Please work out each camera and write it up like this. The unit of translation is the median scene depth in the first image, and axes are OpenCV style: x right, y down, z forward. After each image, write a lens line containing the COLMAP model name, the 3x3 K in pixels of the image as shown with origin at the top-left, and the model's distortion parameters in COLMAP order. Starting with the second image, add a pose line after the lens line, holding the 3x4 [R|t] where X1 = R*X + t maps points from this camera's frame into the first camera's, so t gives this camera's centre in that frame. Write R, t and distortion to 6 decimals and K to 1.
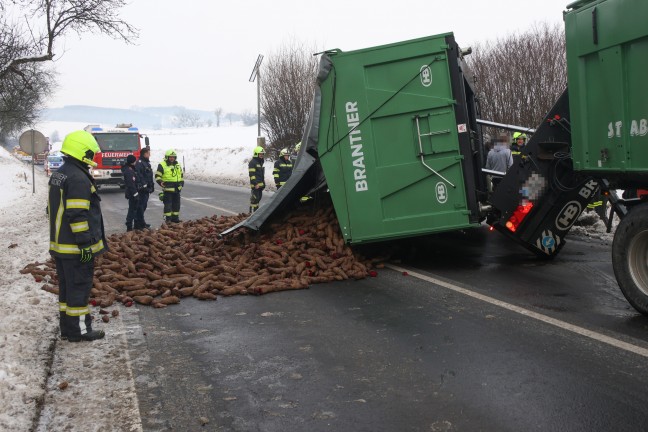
lens RADIAL K [[749.2, 0, 324.0], [0, 749.2, 216.0], [0, 0, 1]] dist [0.019104, 0.007708]
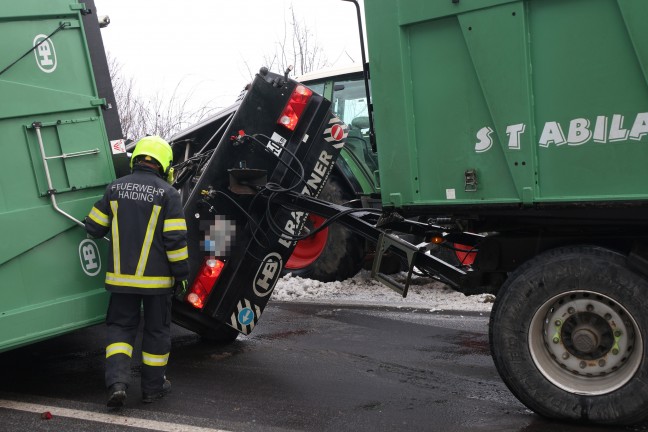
lens RADIAL K [[749.2, 0, 324.0], [0, 749.2, 216.0], [0, 0, 1]] dist [0.019104, 0.007708]
pose [[0.718152, -0.048575, 0.694189, -0.112862], [0.087910, 0.995902, -0.021257, -0.034817], [-0.690311, 0.076292, 0.719479, 0.459306]]
